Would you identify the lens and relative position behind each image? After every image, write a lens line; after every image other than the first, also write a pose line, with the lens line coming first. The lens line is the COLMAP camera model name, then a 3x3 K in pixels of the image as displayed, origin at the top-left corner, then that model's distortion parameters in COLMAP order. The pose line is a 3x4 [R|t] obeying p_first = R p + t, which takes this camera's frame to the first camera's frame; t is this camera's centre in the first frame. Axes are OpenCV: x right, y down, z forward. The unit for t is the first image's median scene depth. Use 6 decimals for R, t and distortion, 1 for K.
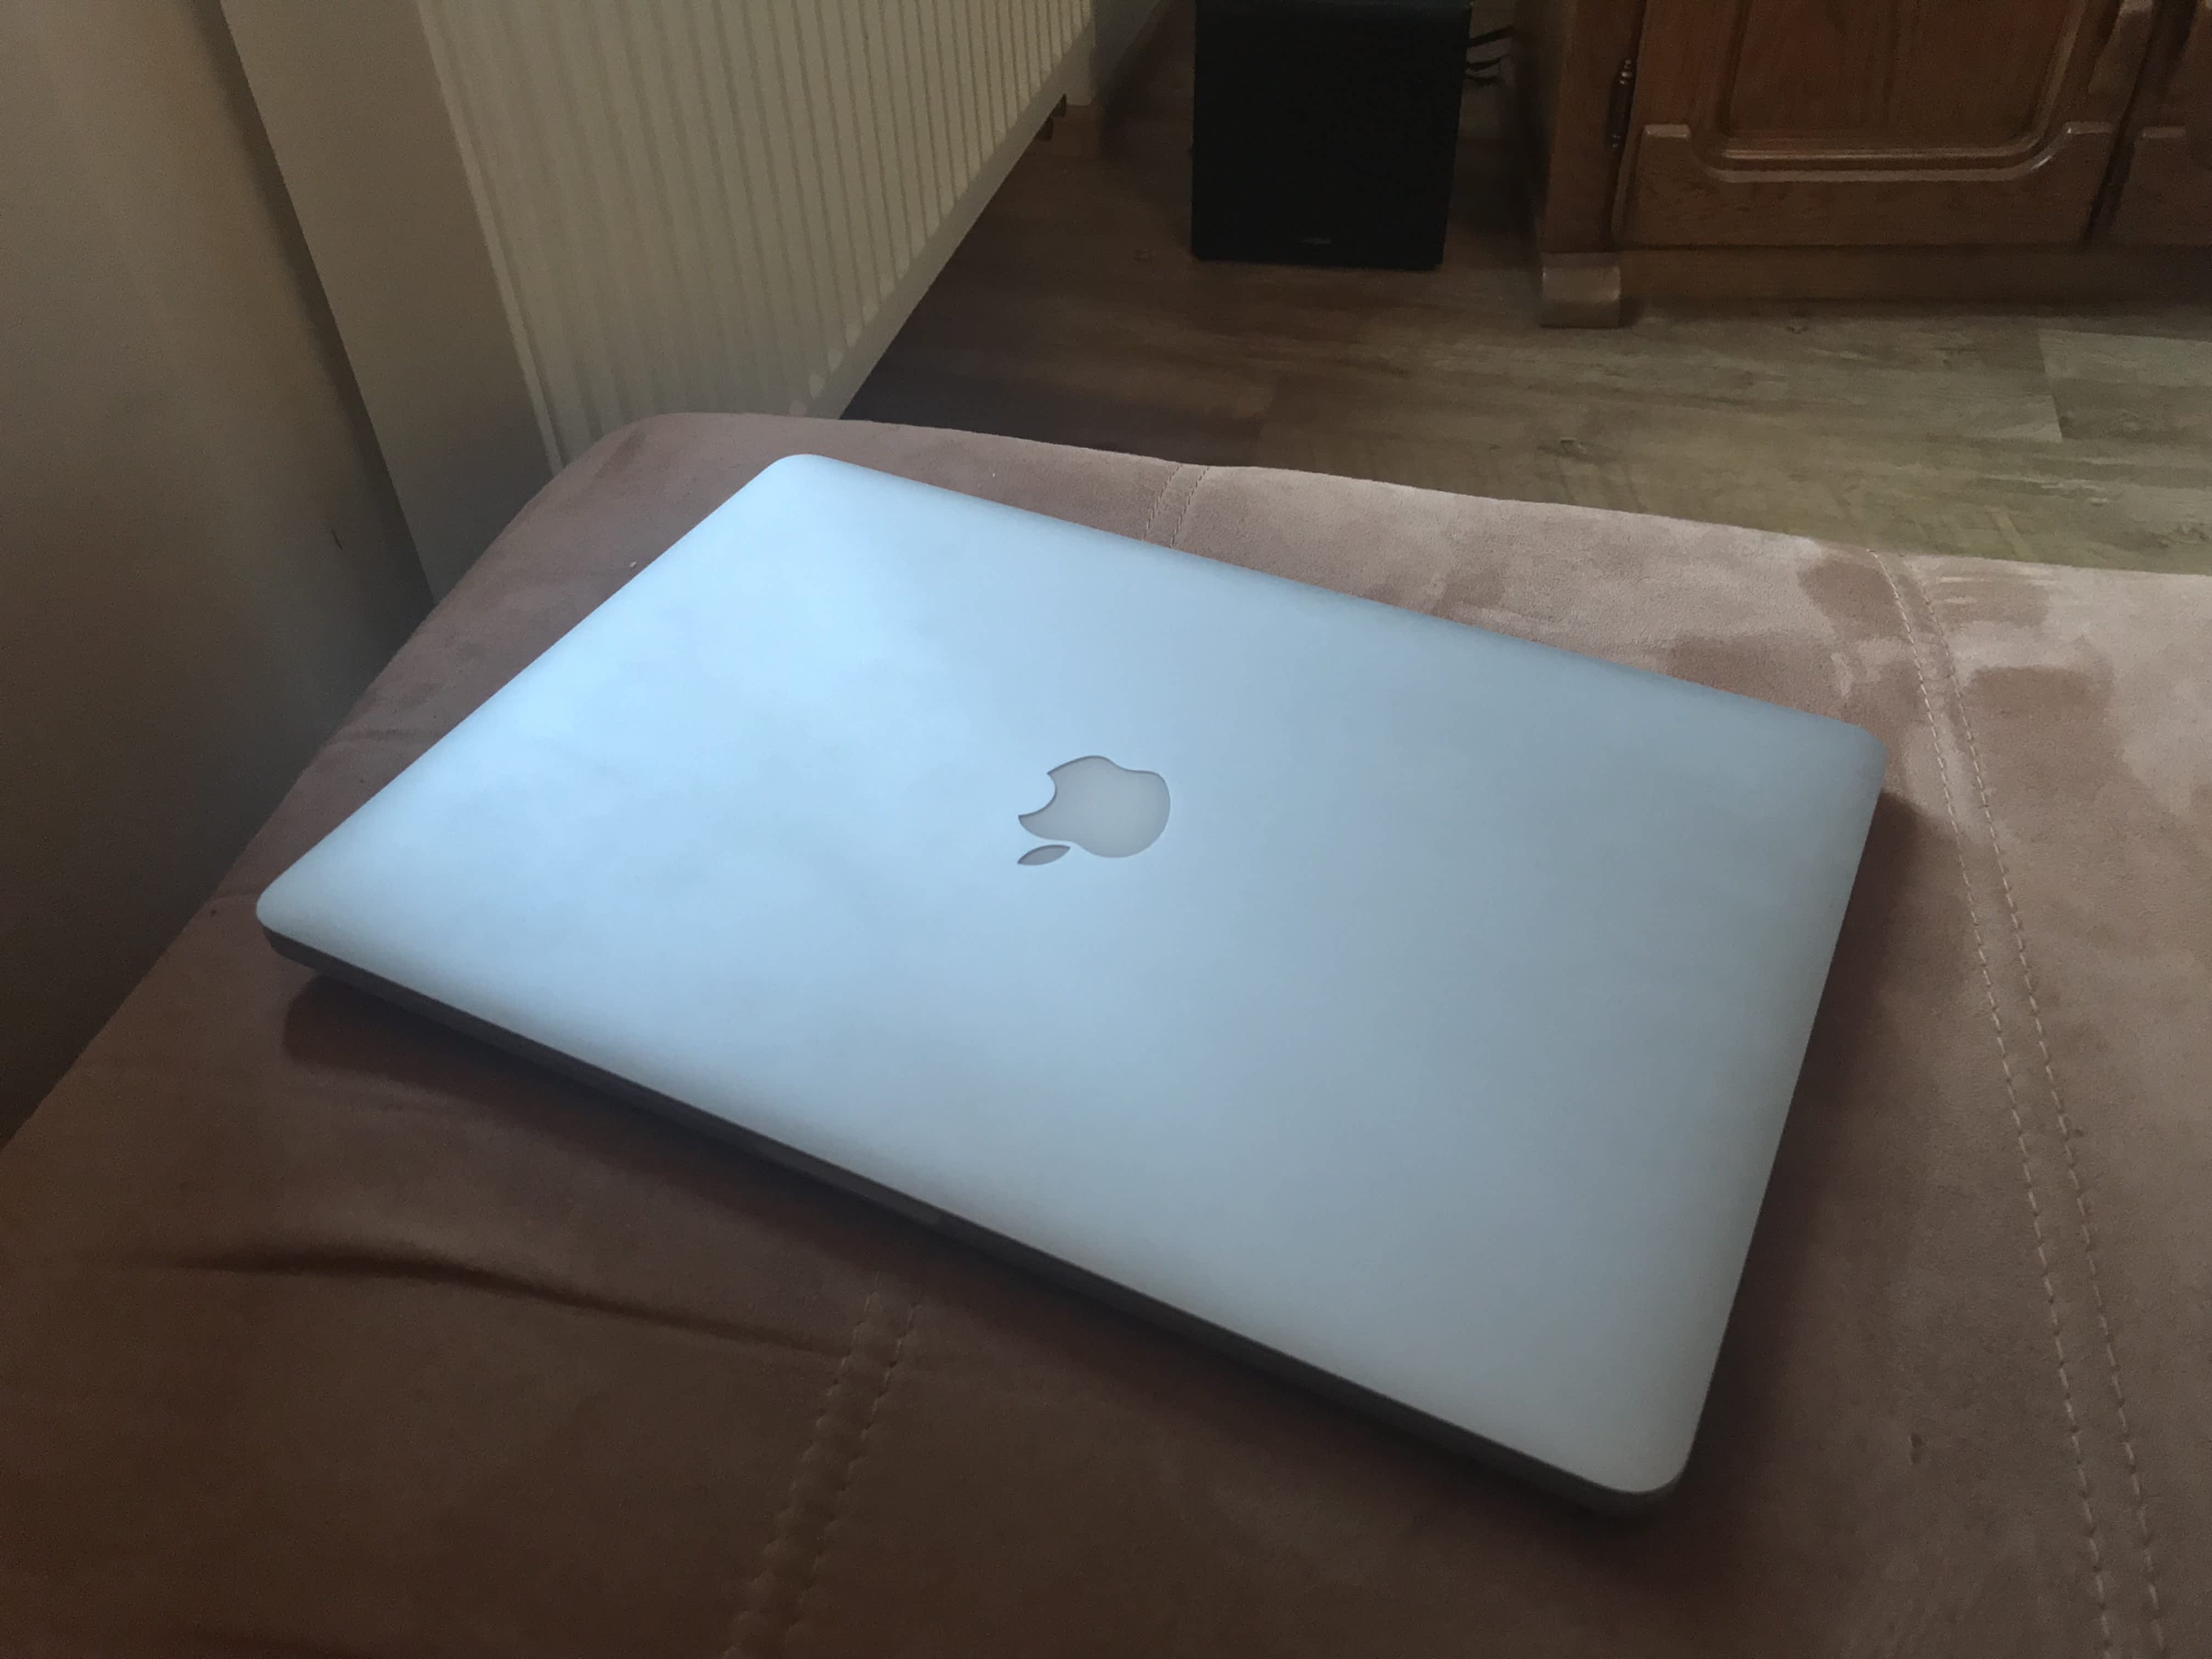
lens RADIAL K [[1777.3, 0, 1106.0], [0, 1777.3, 829.5], [0, 0, 1]] dist [-0.041257, 0.065465]
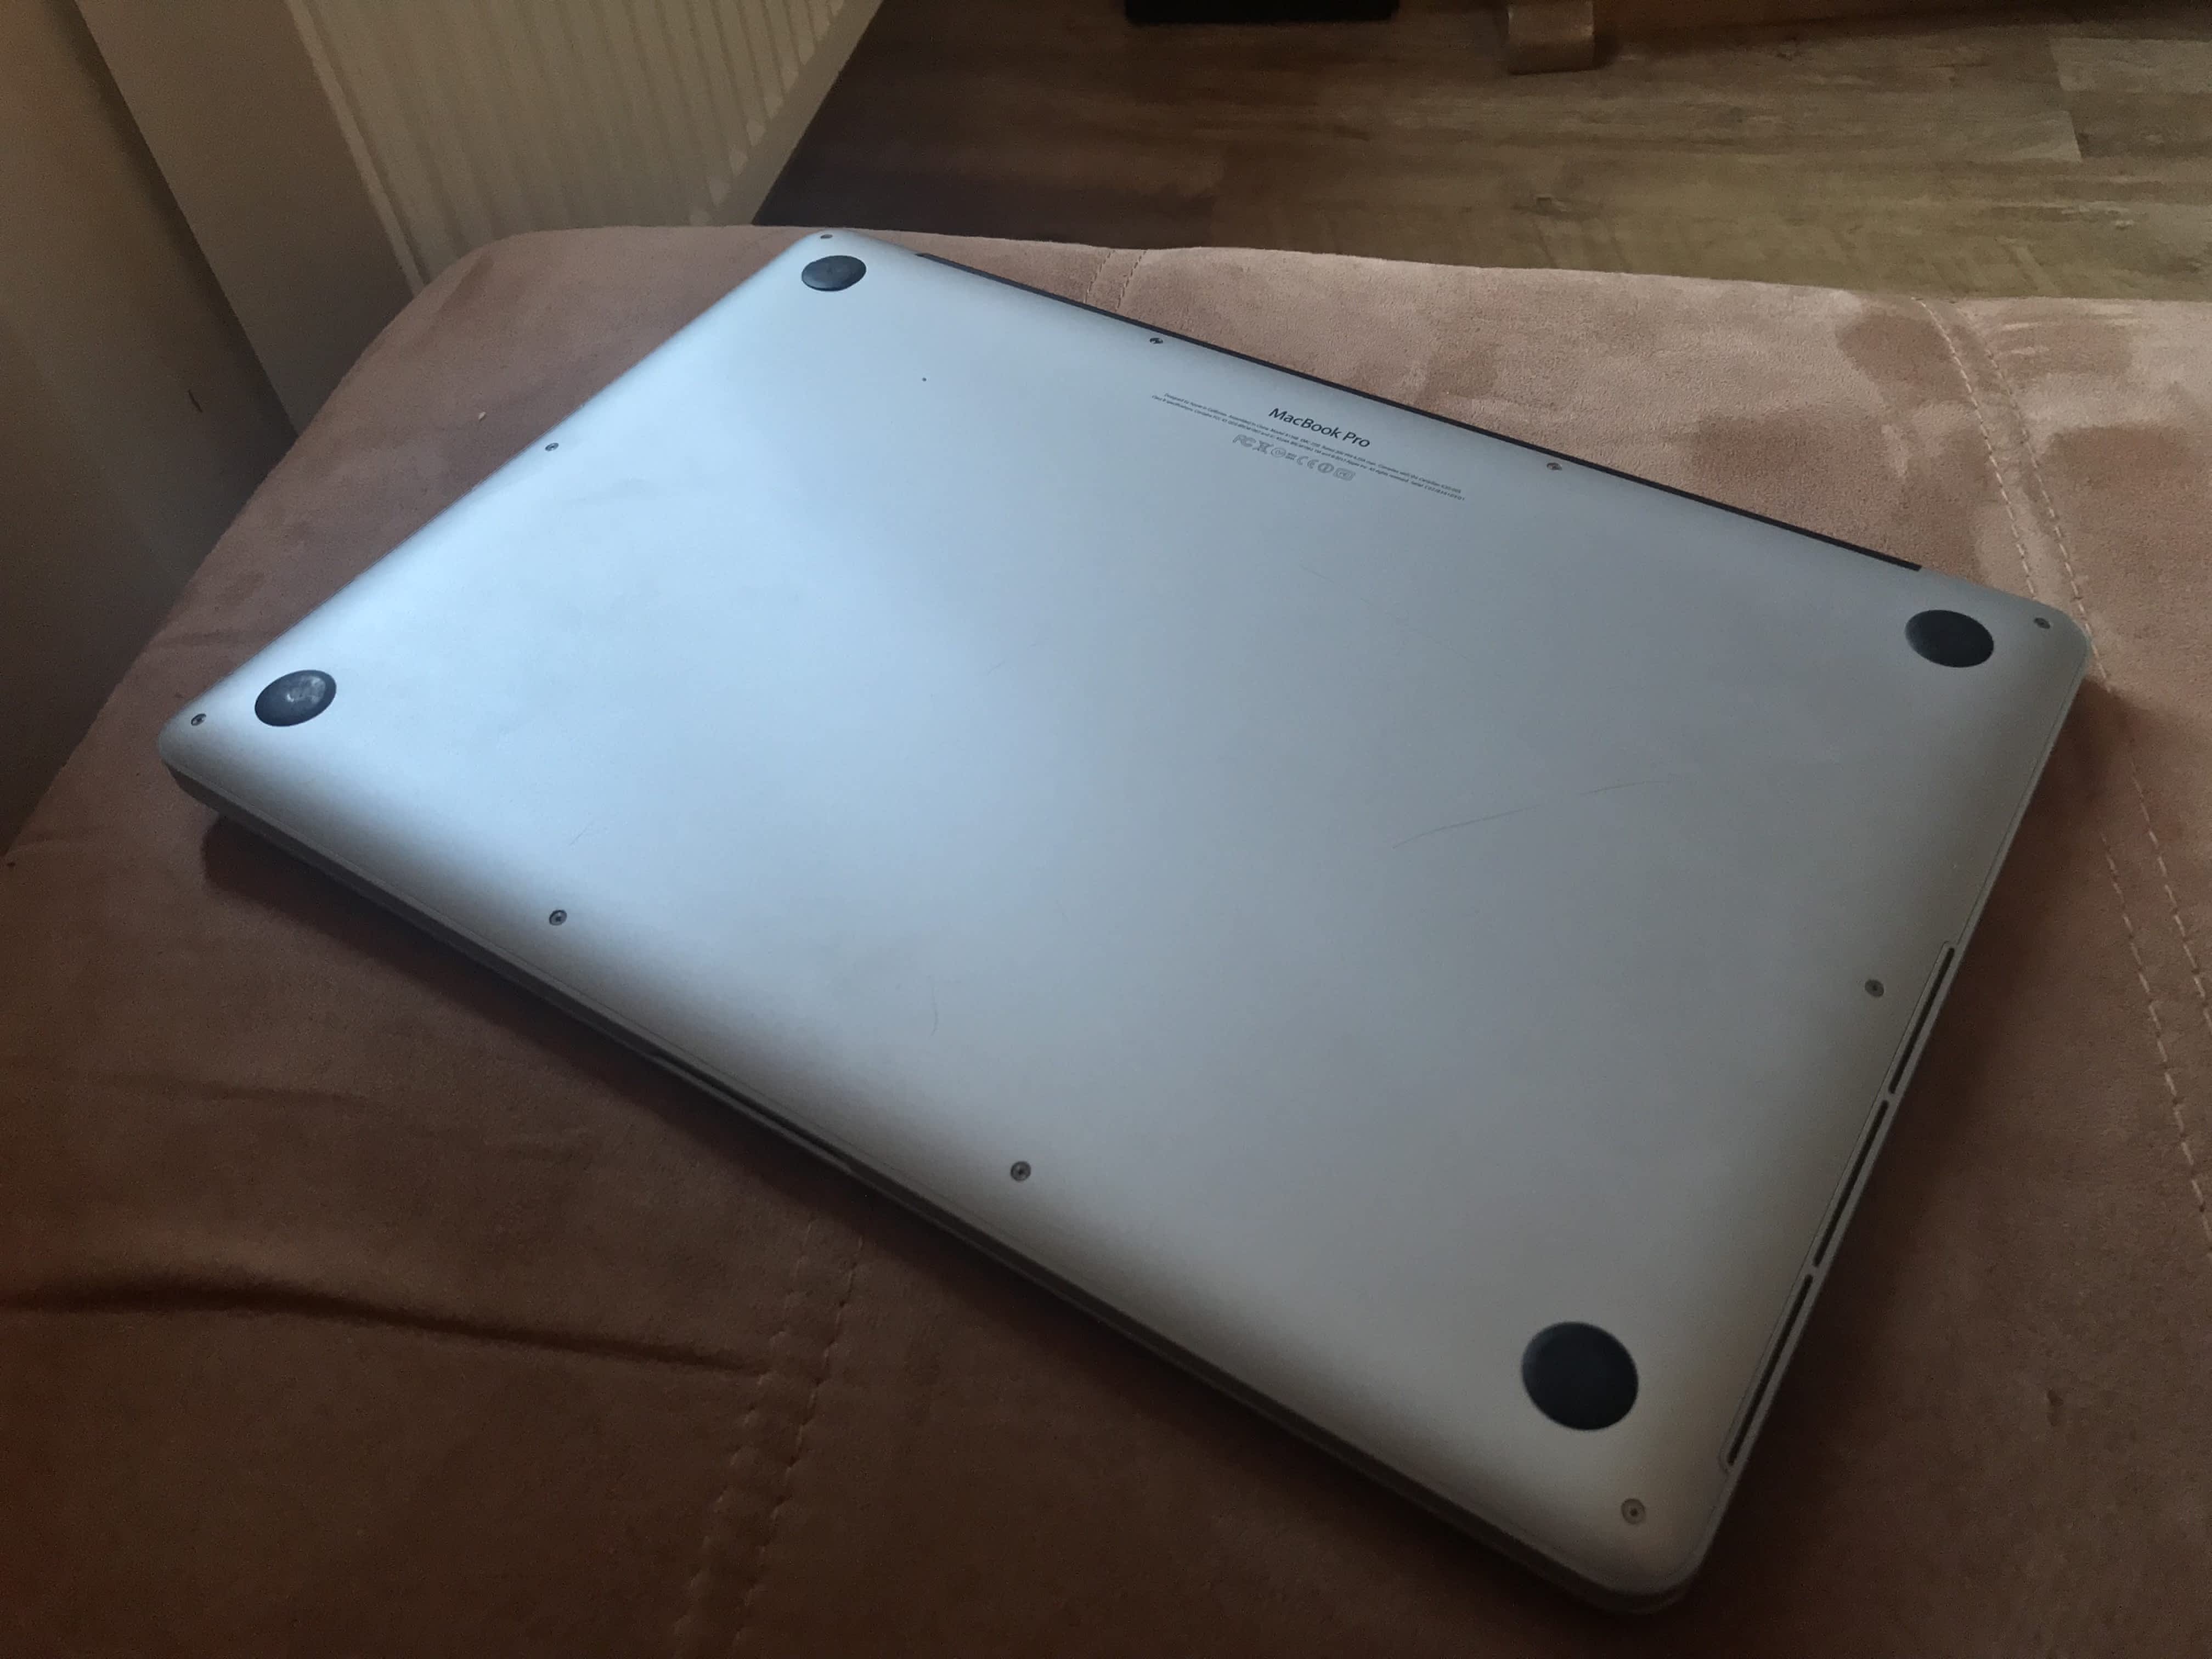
lens RADIAL K [[1777.3, 0, 1106.0], [0, 1777.3, 829.5], [0, 0, 1]] dist [-0.041257, 0.065465]
pose [[0.997585, -0.069444, 0.000941, 0.017621], [0.068923, 0.991594, 0.109506, -0.020758], [-0.008538, -0.109177, 0.993986, 0.109462]]
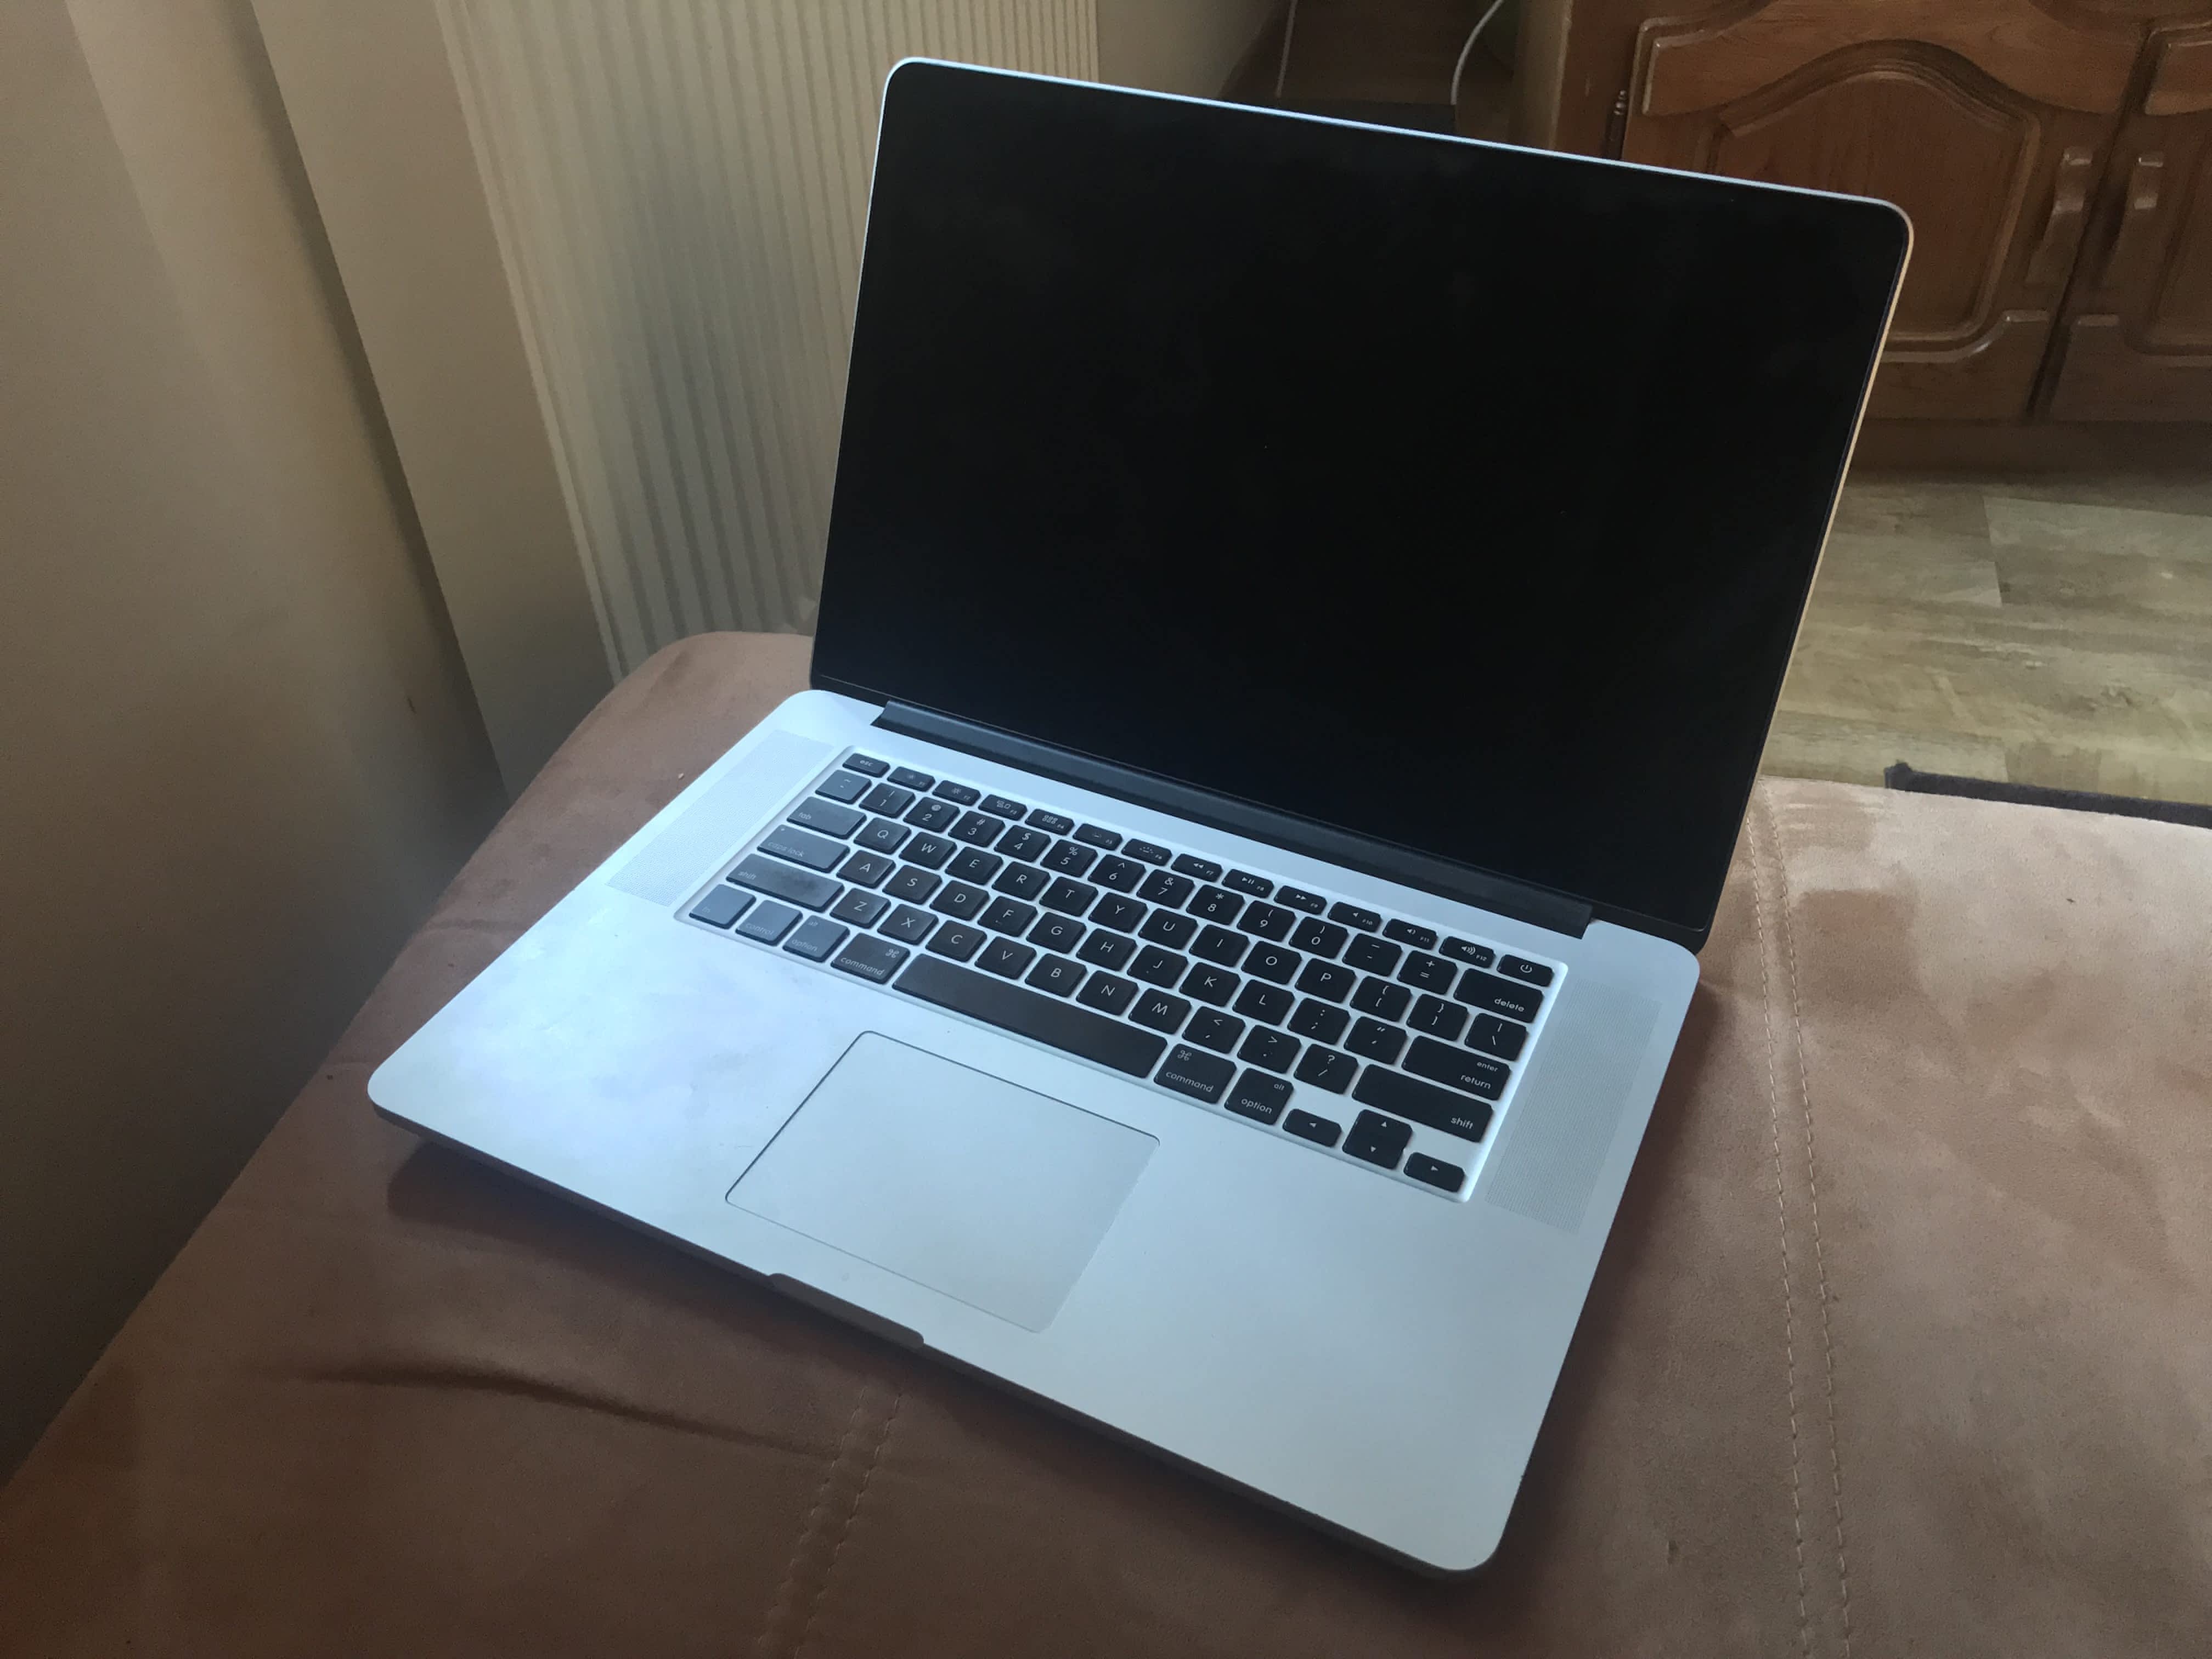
lens RADIAL K [[1777.3, 0, 1106.0], [0, 1777.3, 829.5], [0, 0, 1]] dist [-0.041257, 0.065465]
pose [[0.999795, 0.017075, -0.010886, 0.028021], [-0.017575, 0.998711, -0.047621, -0.054430], [0.010059, 0.047803, 0.998806, -0.157874]]
